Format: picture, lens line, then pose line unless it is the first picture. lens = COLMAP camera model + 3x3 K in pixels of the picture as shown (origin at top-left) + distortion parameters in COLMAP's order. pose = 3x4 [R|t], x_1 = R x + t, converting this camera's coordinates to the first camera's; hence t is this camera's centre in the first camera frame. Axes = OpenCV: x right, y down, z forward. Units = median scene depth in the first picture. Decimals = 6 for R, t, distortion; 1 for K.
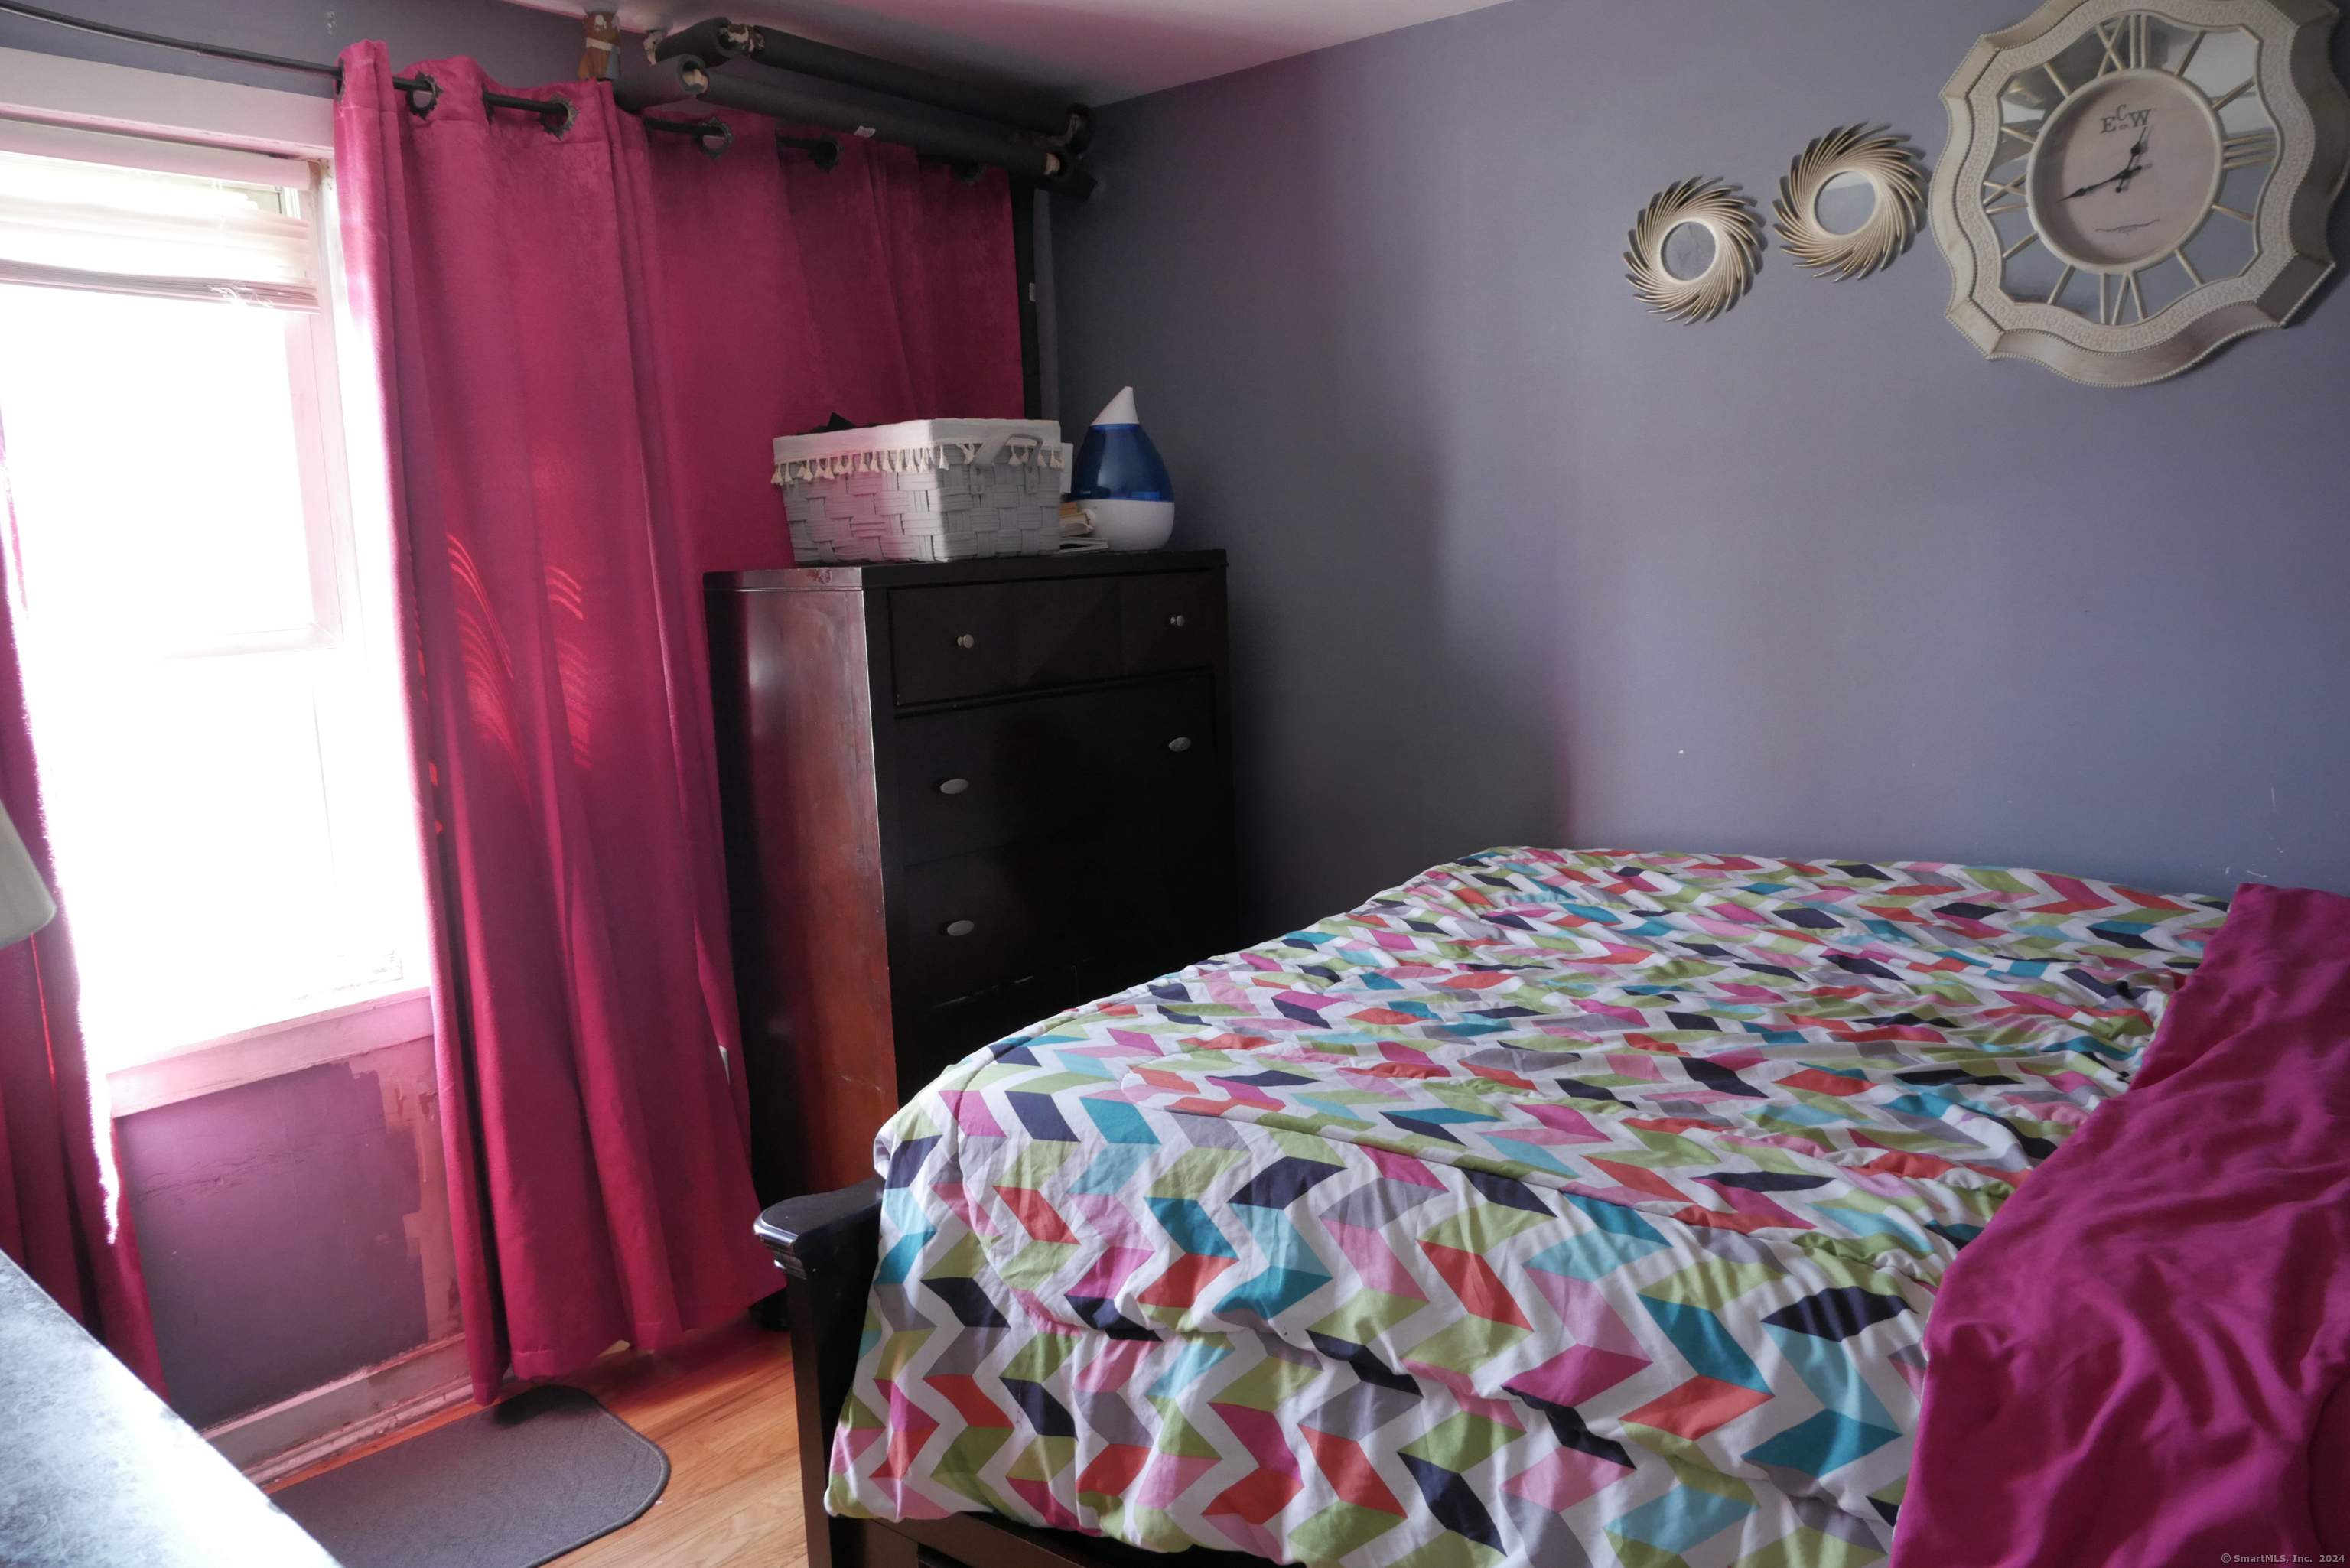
lens RADIAL K [[1692.1, 0, 1175.0], [0, 1692.1, 784.0], [0, 0, 1]] dist [-0.038057, 0.009462]
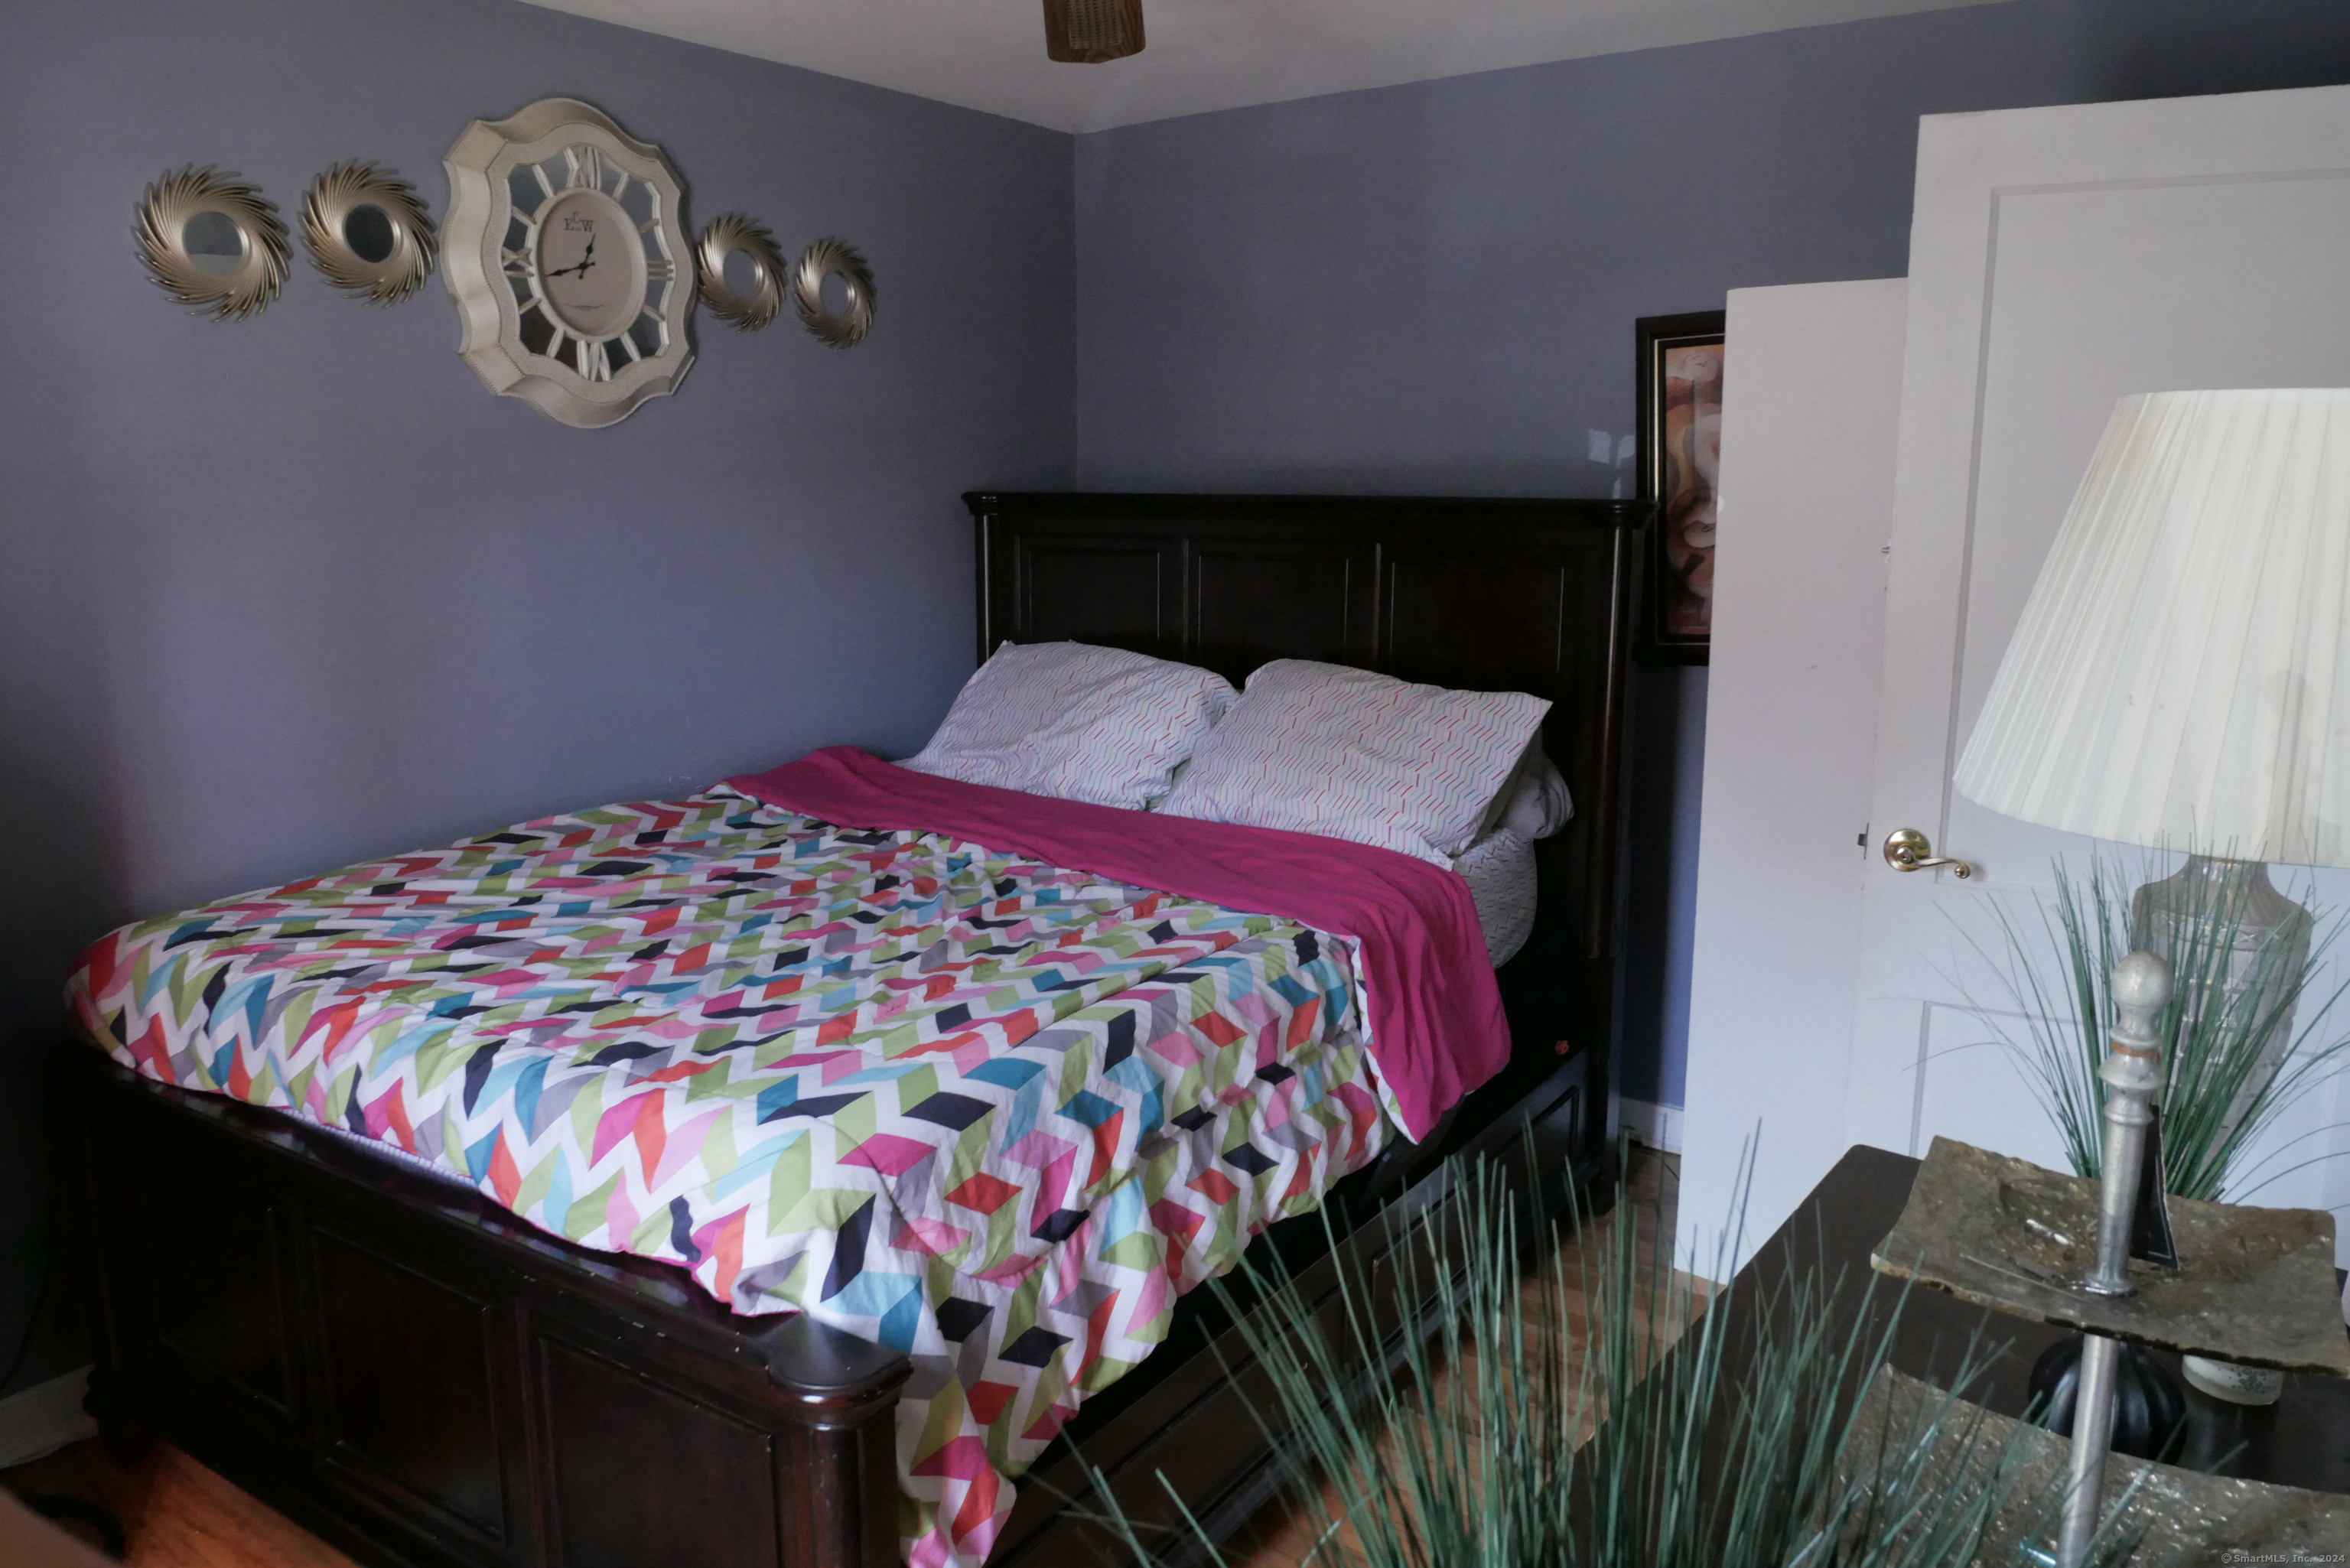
lens RADIAL K [[1692.1, 0, 1175.0], [0, 1692.1, 784.0], [0, 0, 1]] dist [-0.038057, 0.009462]
pose [[-0.071870, -0.148793, 0.986253, -1.170014], [0.143821, 0.976931, 0.157867, -0.156482], [-0.986990, 0.153190, -0.048812, 0.950096]]
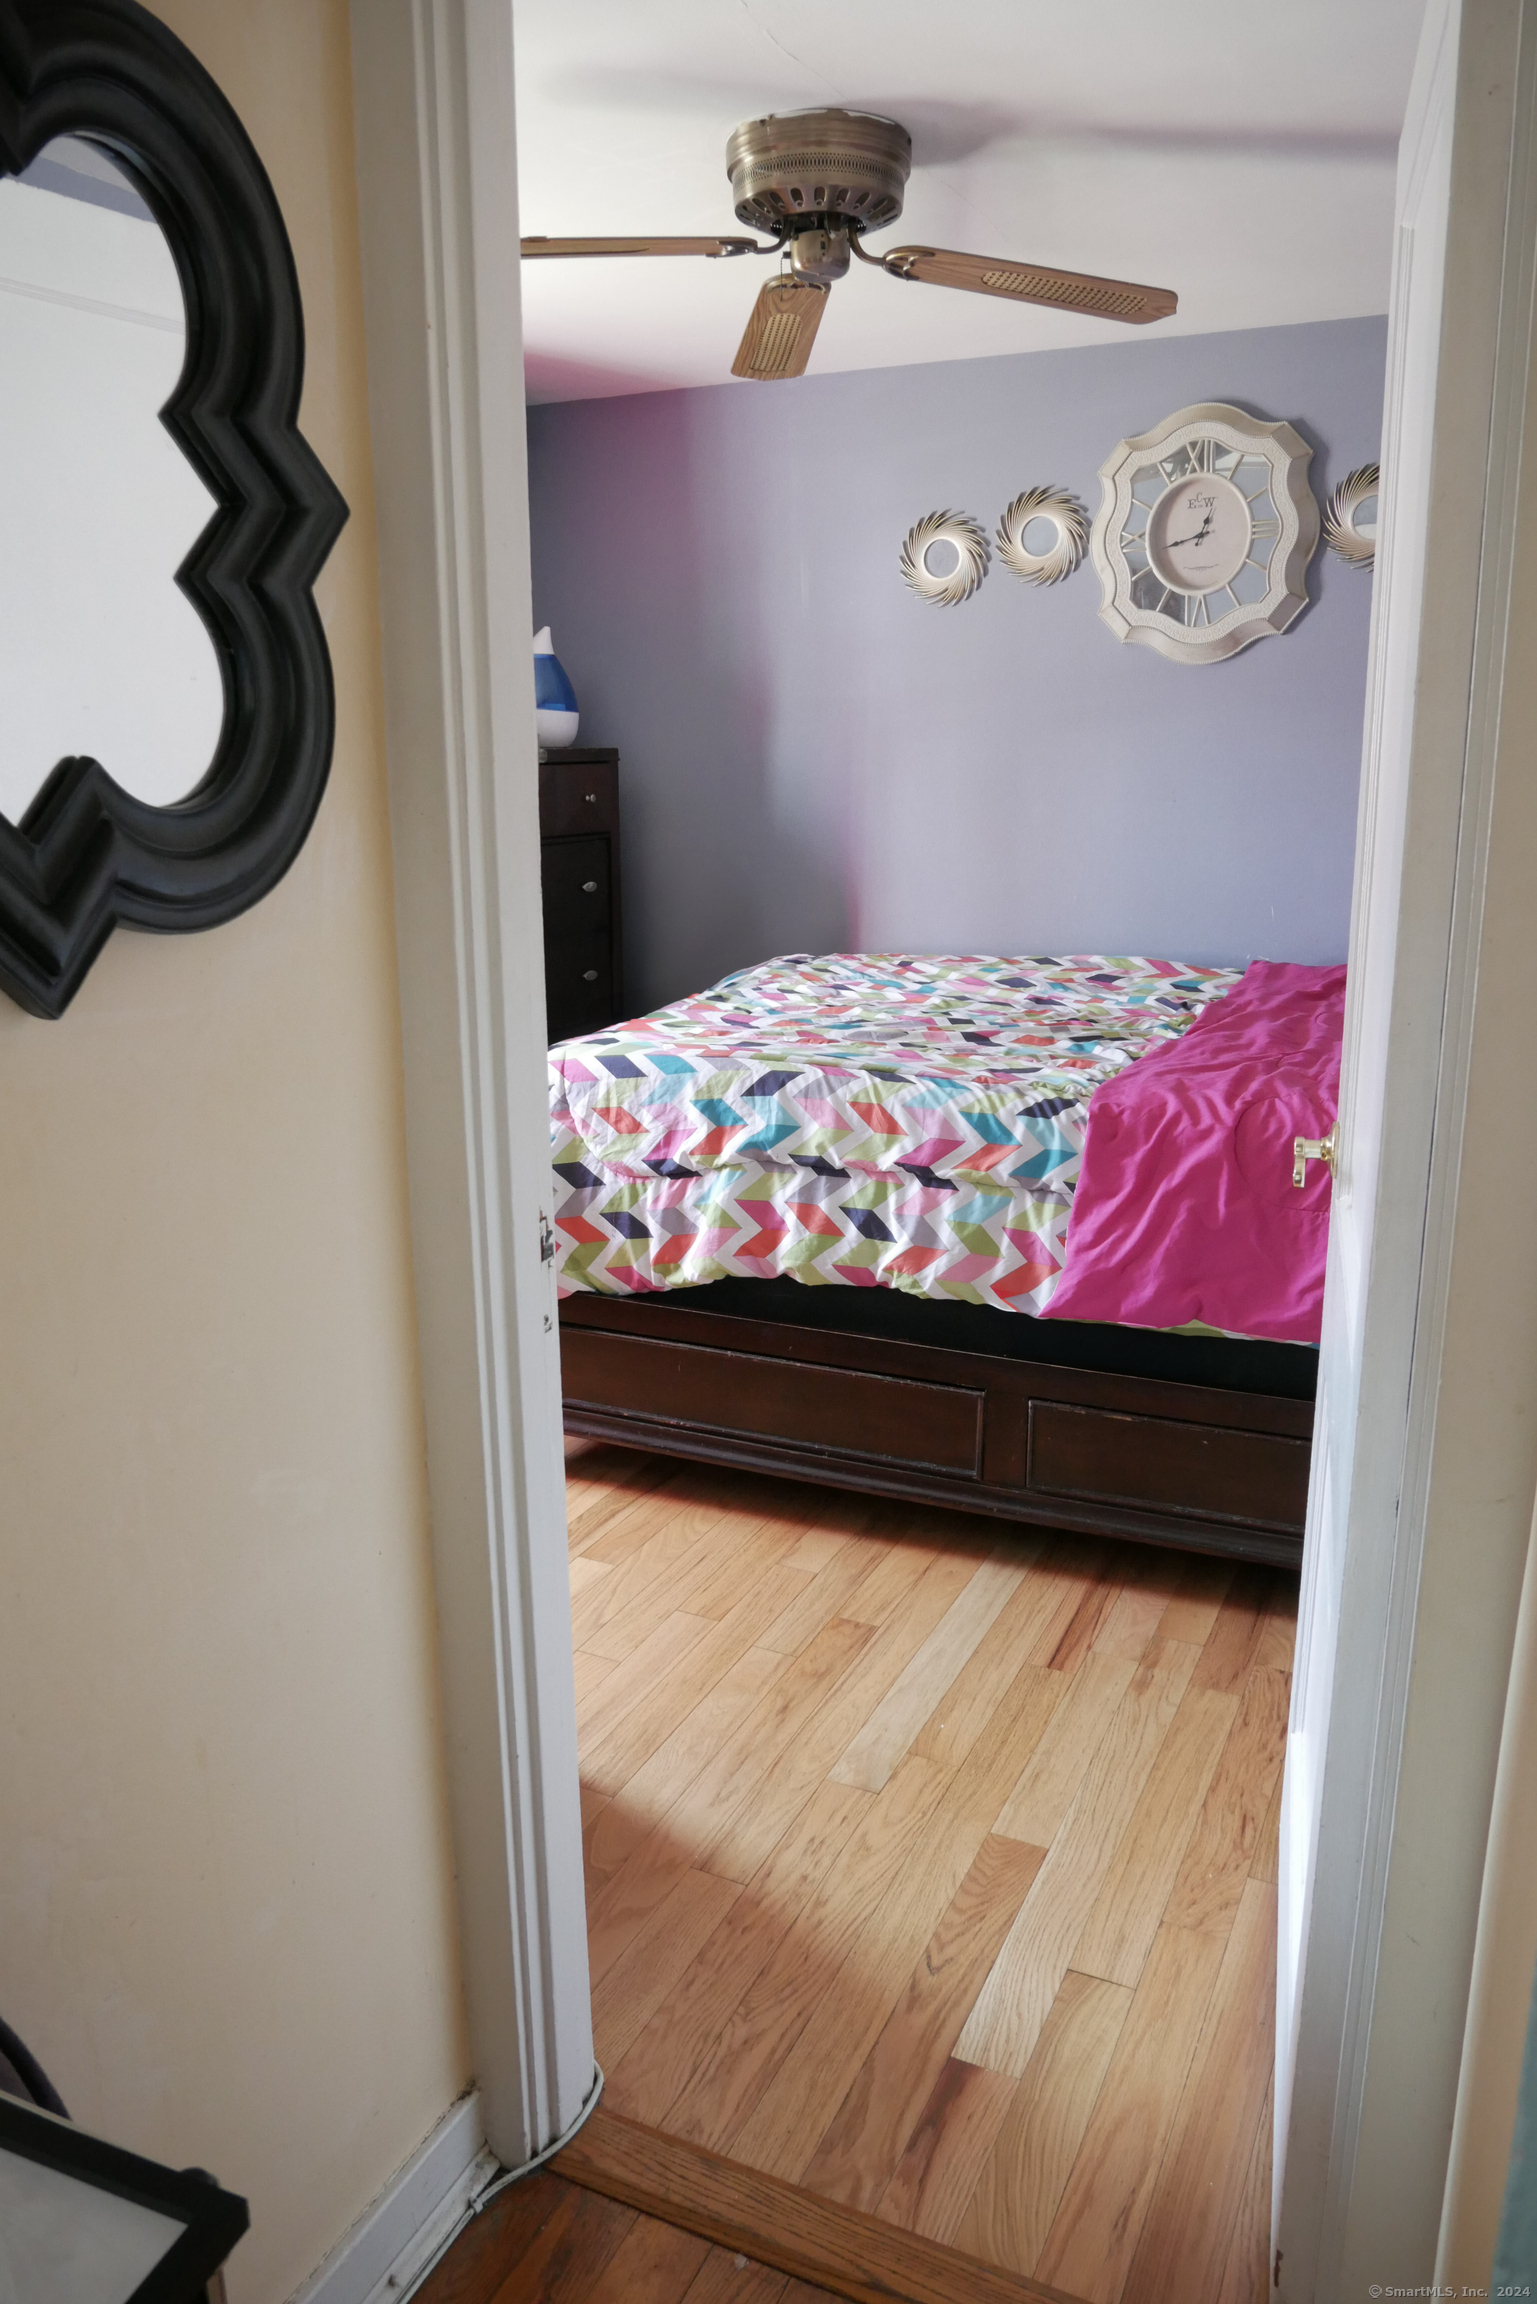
lens RADIAL K [[1659.1, 0, 768.5], [0, 1659.1, 1152.0], [0, 0, 1]] dist [-0.038057, 0.009462]
pose [[0.970661, -0.026300, 0.239010, -0.372795], [0.003466, 0.995428, 0.095456, 0.129438], [-0.240427, -0.091827, 0.966314, -0.782668]]
